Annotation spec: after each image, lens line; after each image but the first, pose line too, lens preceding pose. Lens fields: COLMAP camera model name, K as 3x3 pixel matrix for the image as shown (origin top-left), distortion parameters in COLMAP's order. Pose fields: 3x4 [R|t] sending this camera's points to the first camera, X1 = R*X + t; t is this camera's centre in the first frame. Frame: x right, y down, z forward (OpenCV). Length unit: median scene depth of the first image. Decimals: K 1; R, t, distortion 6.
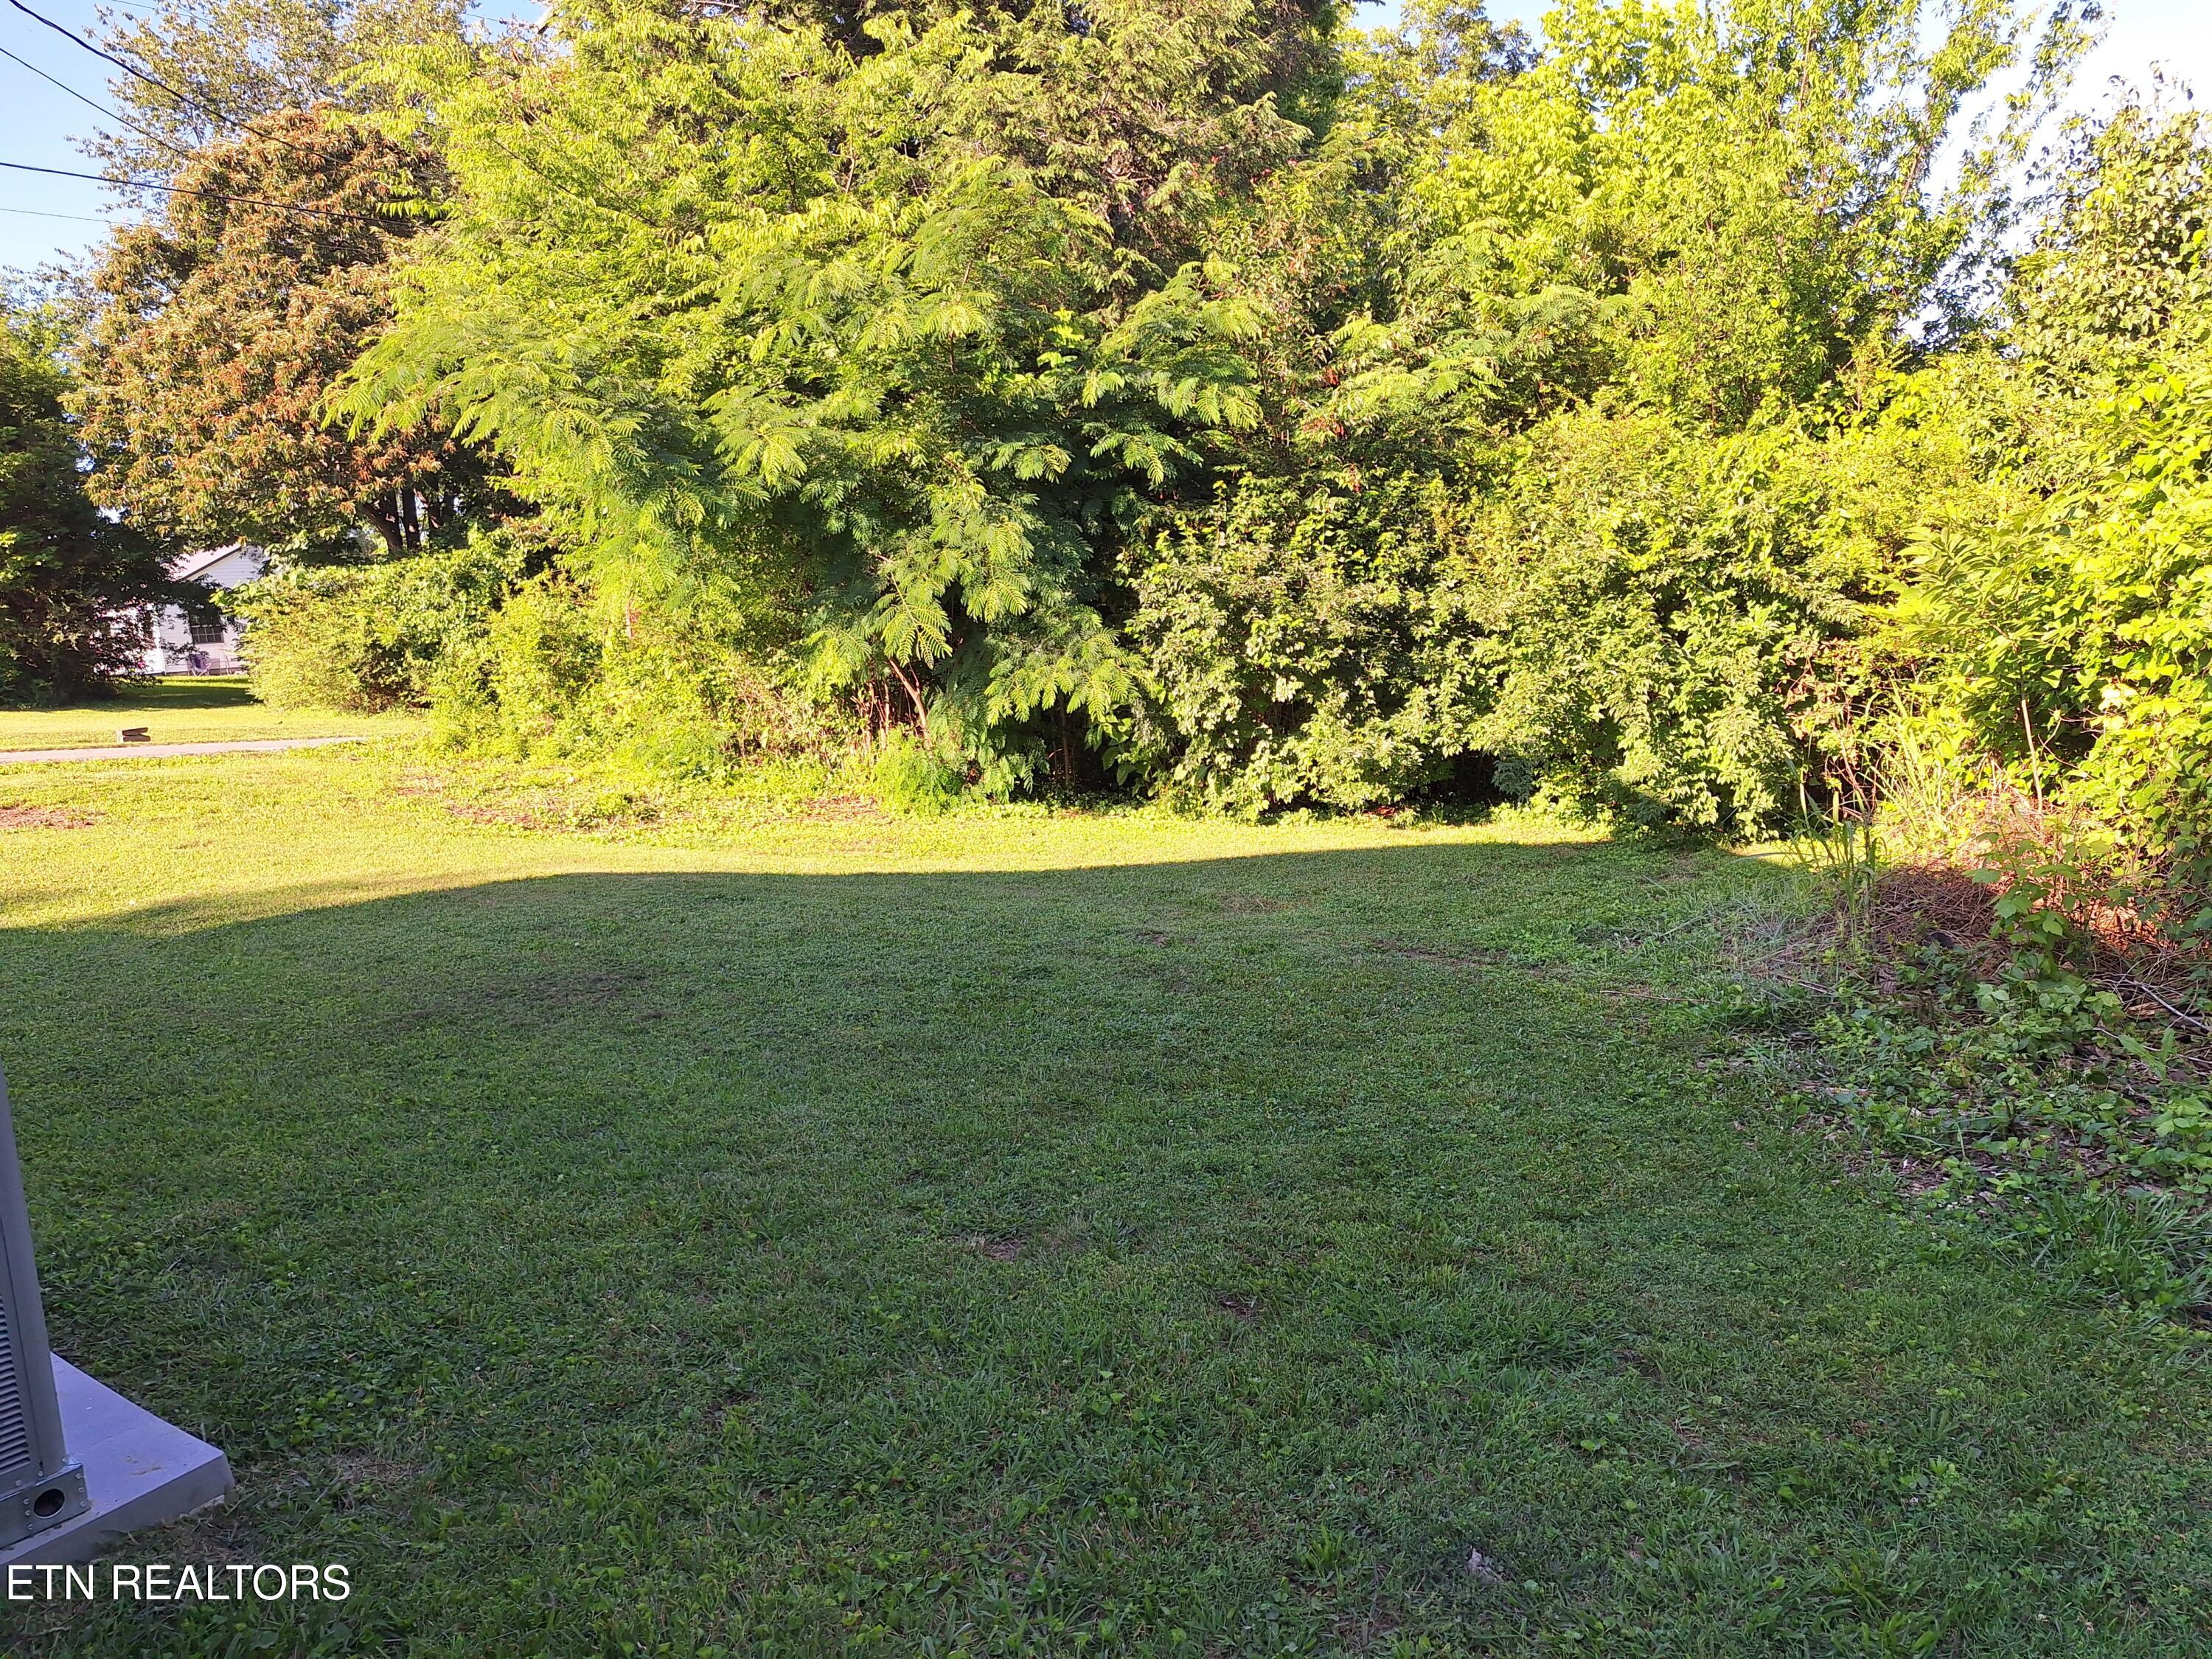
lens RADIAL K [[1549.5, 0, 1136.2], [0, 1549.5, 892.2], [0, 0, 1]] dist [0.080285, -0.091314]
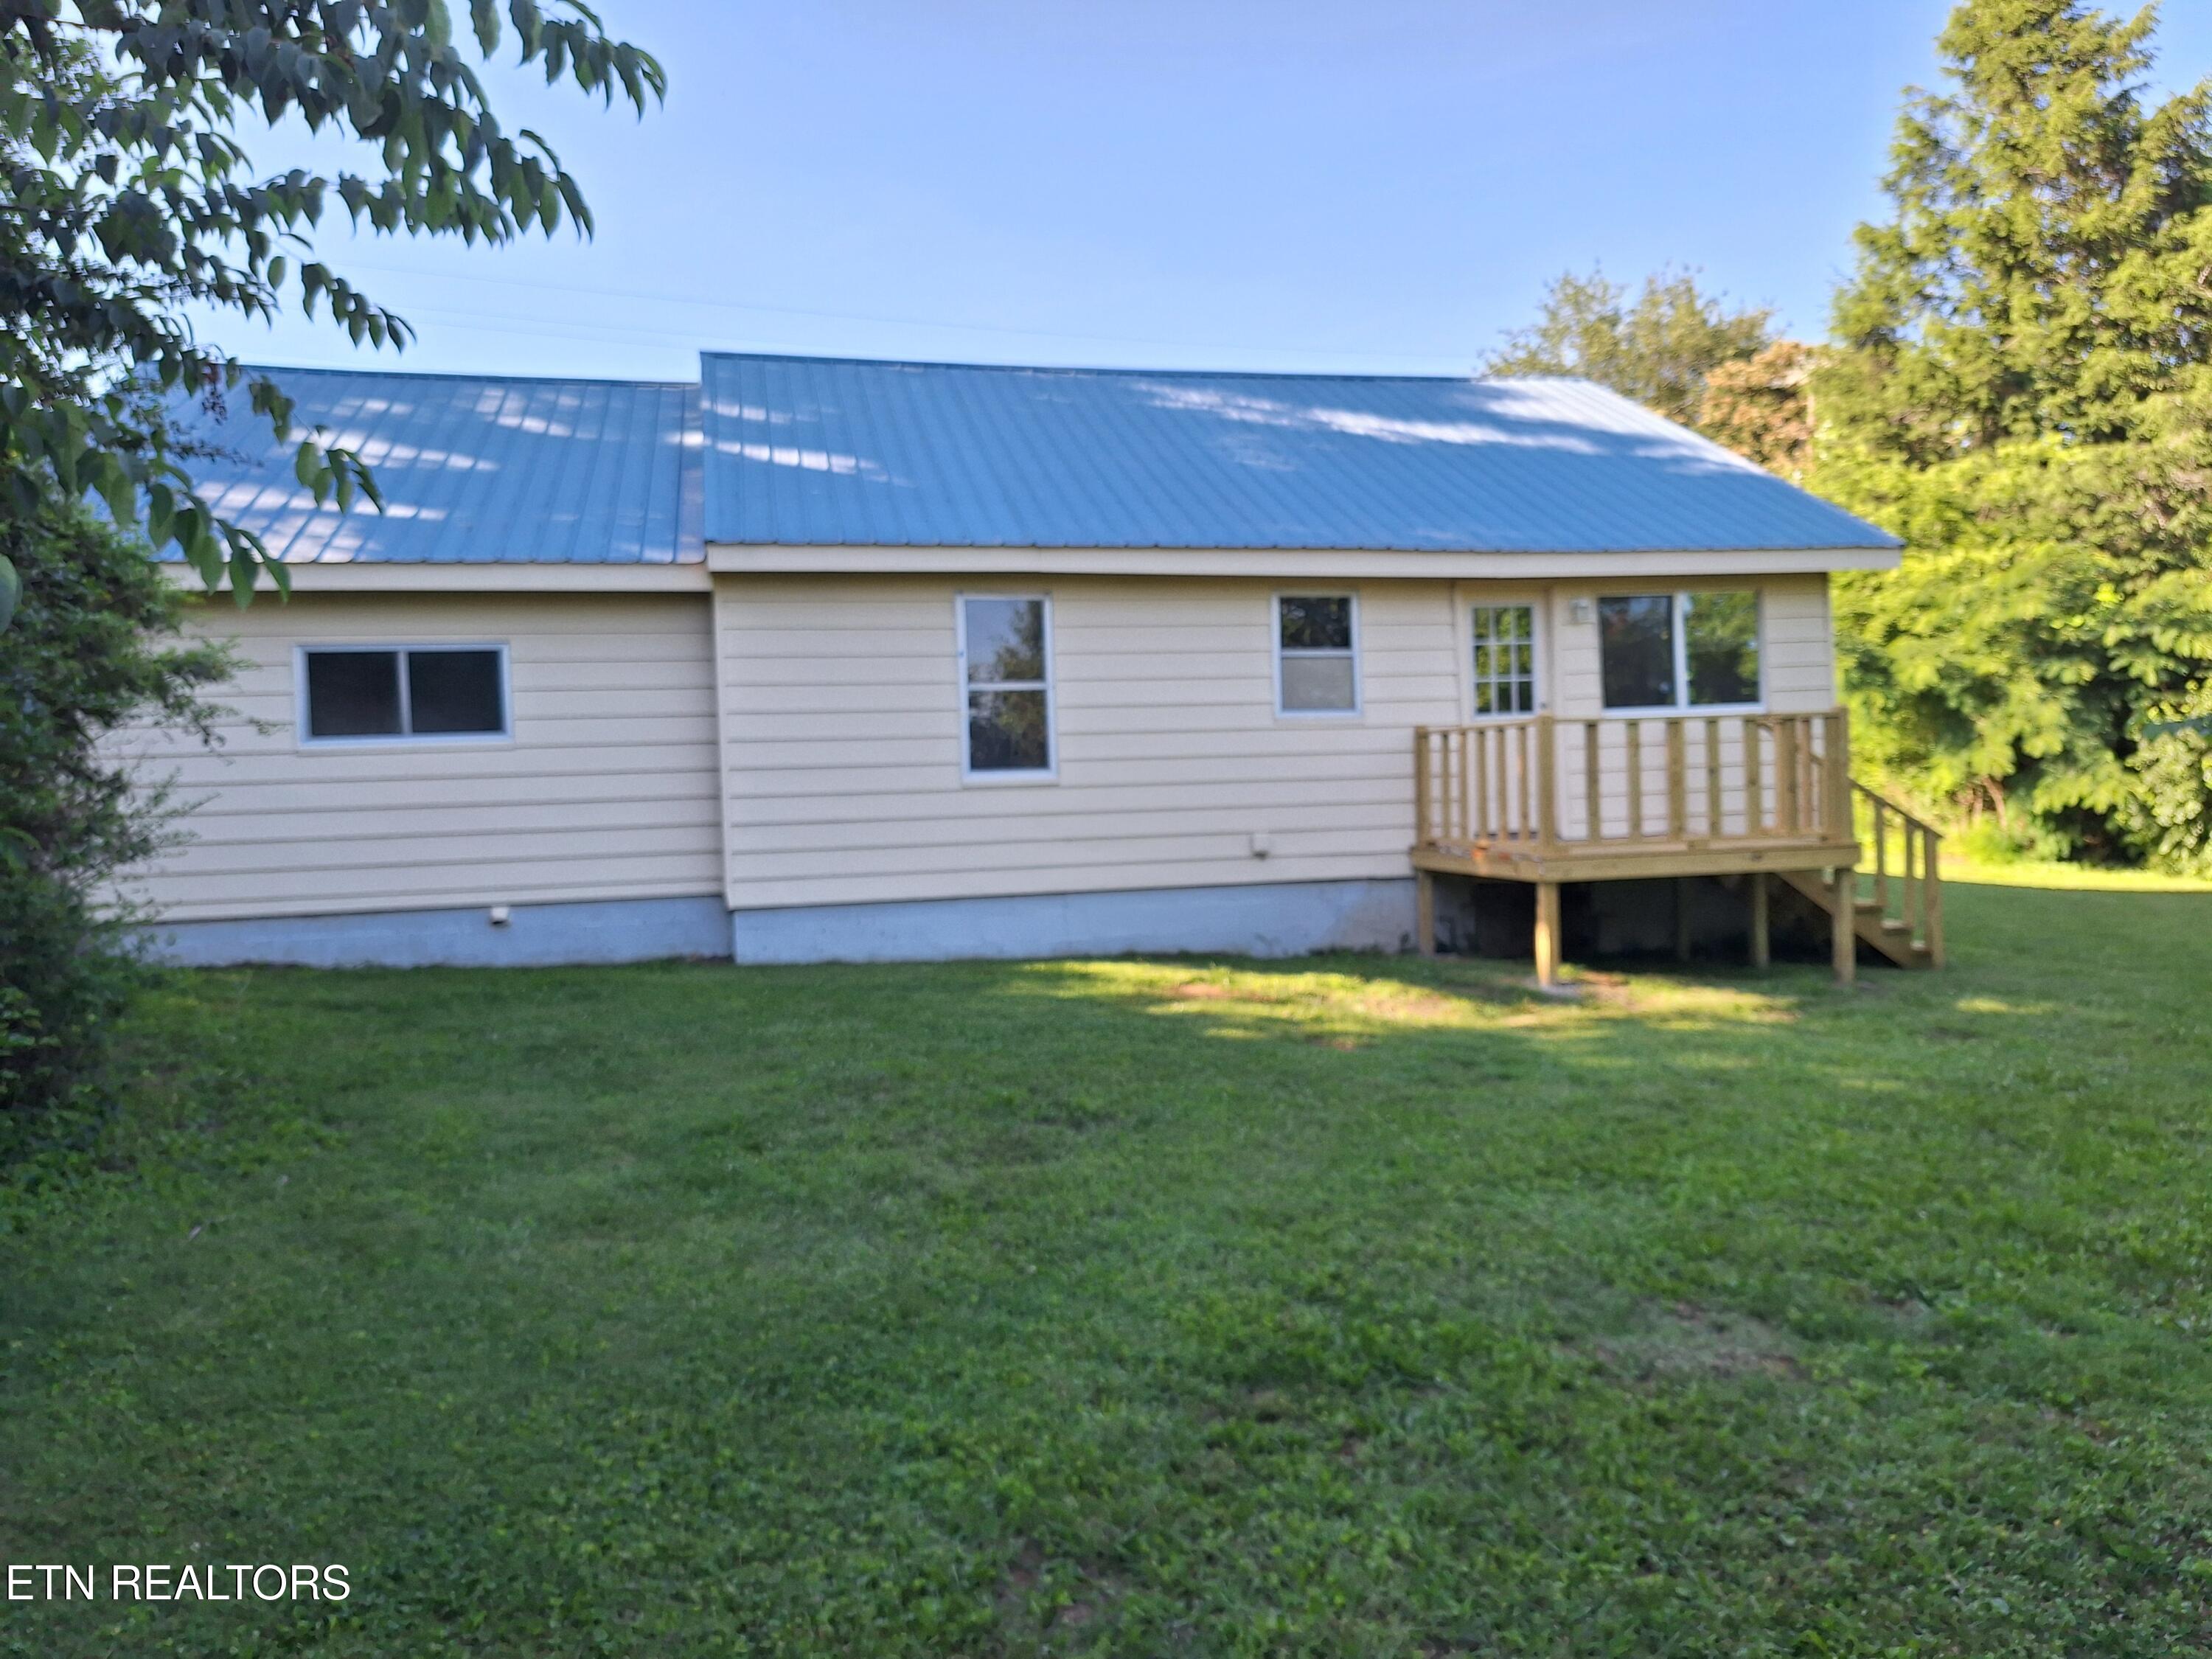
lens RADIAL K [[1612.6, 0, 1100.7], [0, 1612.6, 837.3], [0, 0, 1]] dist [0.030174, -0.051458]
pose [[0.775171, 0.068436, -0.628033, 0.253198], [-0.135085, 0.989078, -0.058956, 0.183214], [0.617140, 0.130539, 0.775950, -1.153520]]
